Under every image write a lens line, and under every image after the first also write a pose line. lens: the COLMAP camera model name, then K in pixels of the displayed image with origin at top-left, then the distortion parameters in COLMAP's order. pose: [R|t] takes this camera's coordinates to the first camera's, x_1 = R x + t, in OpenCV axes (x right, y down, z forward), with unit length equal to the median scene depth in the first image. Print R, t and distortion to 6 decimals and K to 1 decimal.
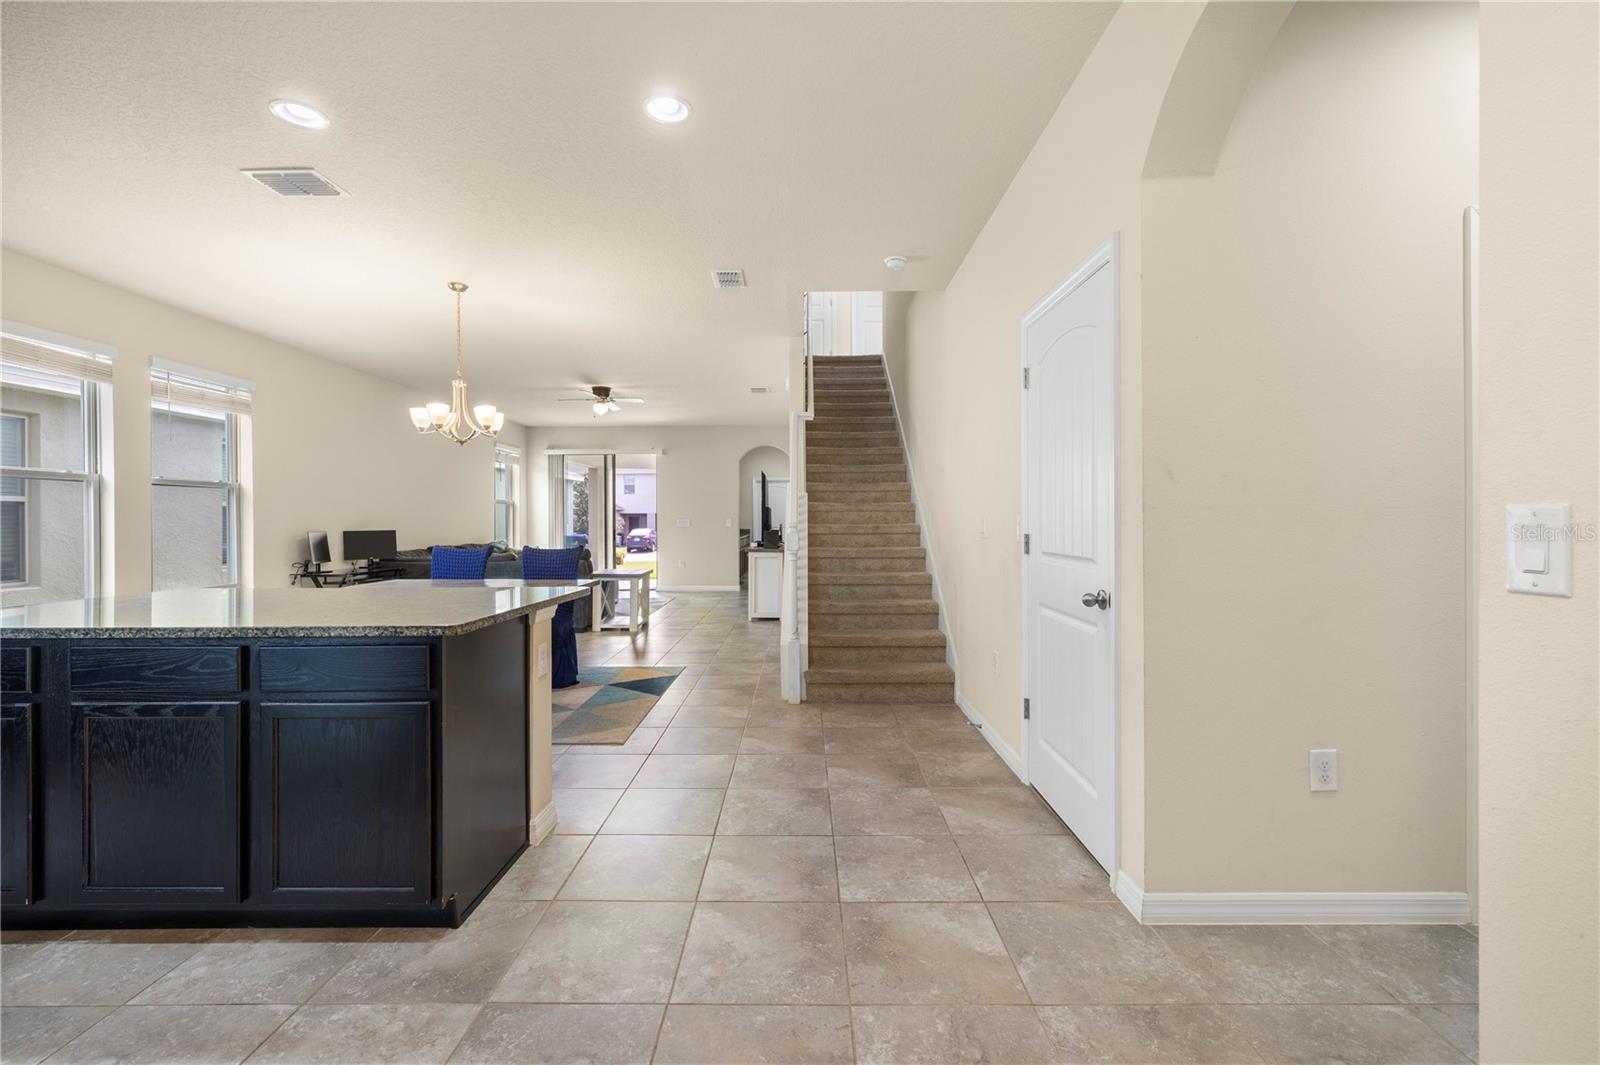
lens RADIAL K [[680.5, 0, 794.7], [0, 680.5, 521.7], [0, 0, 1]] dist [0.000878, 0.000111]
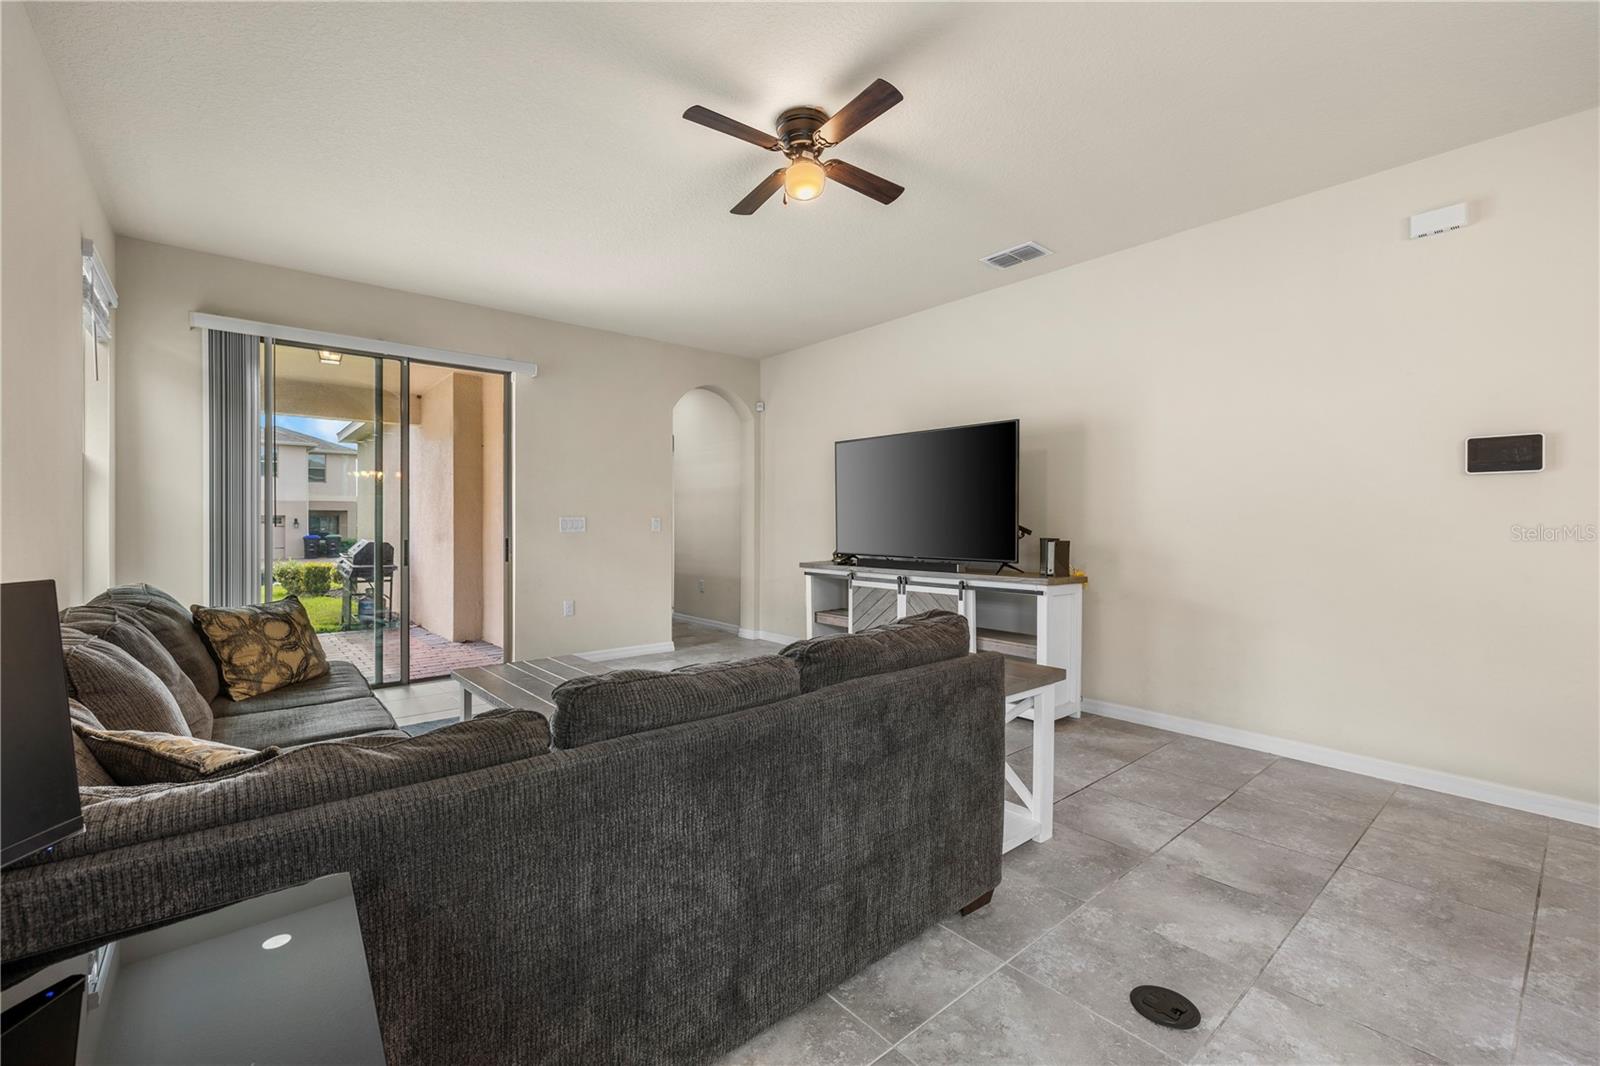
lens RADIAL K [[680.5, 0, 794.7], [0, 680.5, 522.2], [0, 0, 1]] dist [0.000878, 0.000111]
pose [[0.759969, 0.001986, 0.649956, -0.513901], [-0.001204, 0.999998, -0.001648, 0.002377], [-0.649958, 0.000470, 0.759970, 0.760574]]
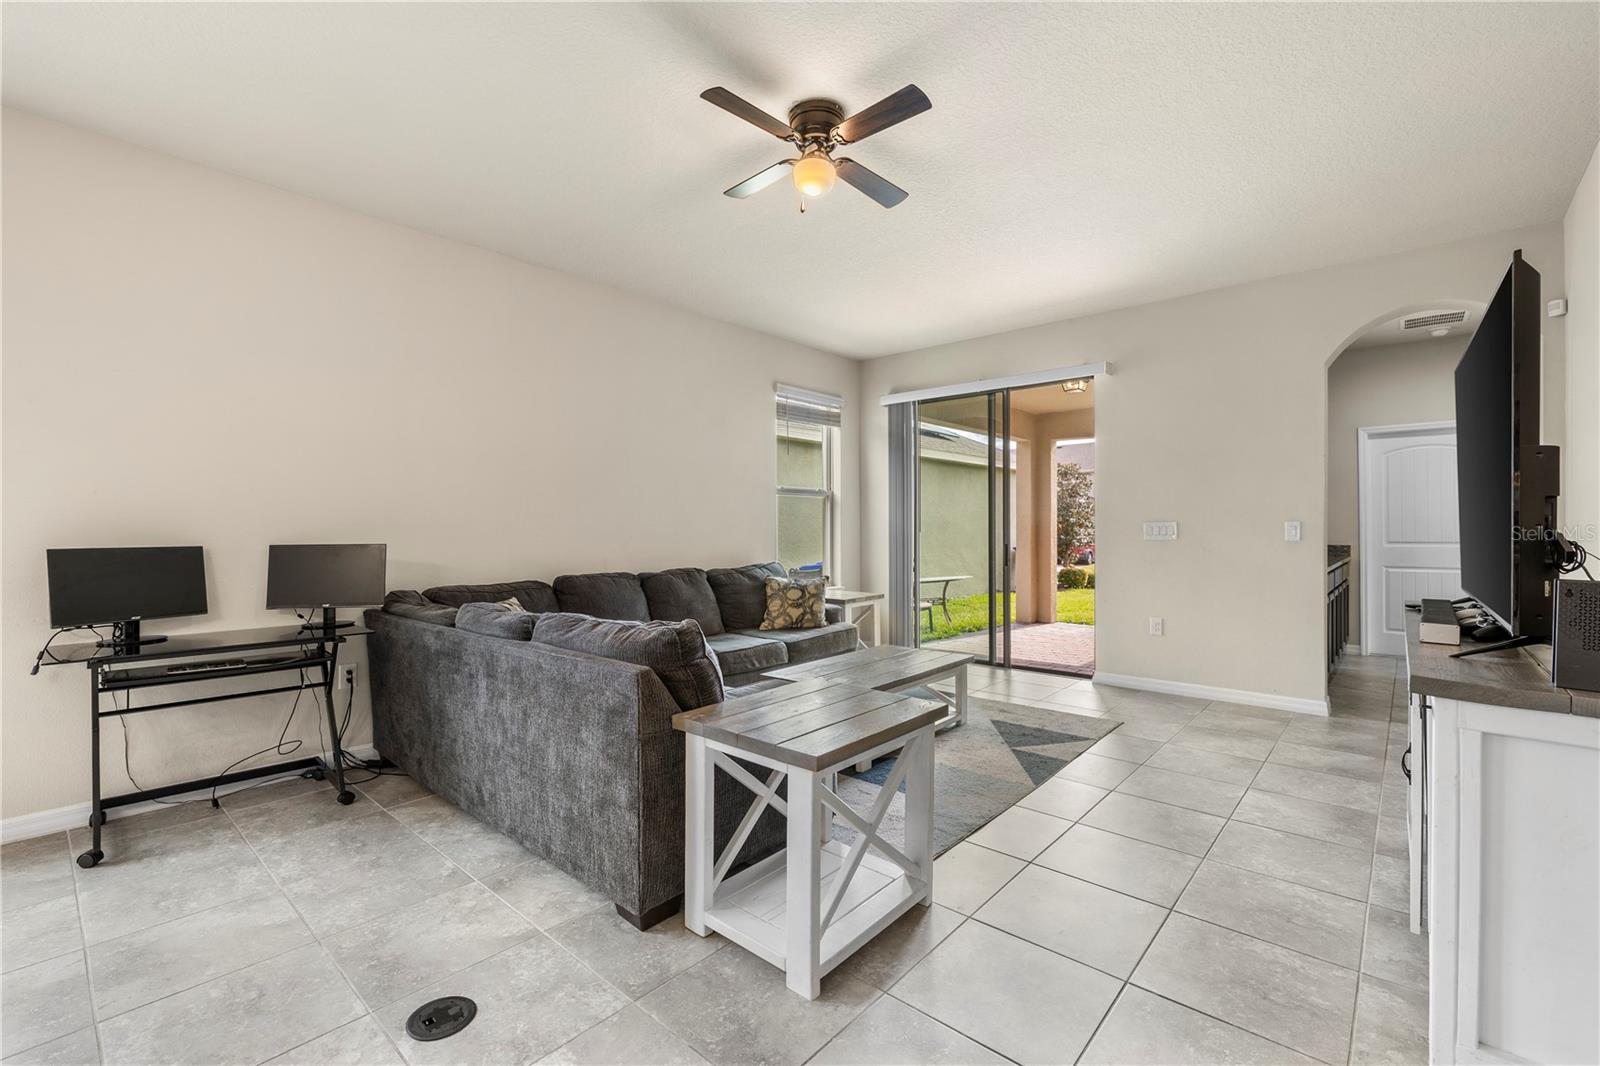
lens RADIAL K [[688.9, 0, 800.0], [0, 688.9, 533.0], [0, 0, 1]] dist [0.001440, 0.000324]
pose [[0.757608, 0.006788, -0.652674, -0.076112], [-0.002613, 0.999969, 0.007367, 0.000945], [0.652705, -0.003876, 0.757603, 0.758728]]
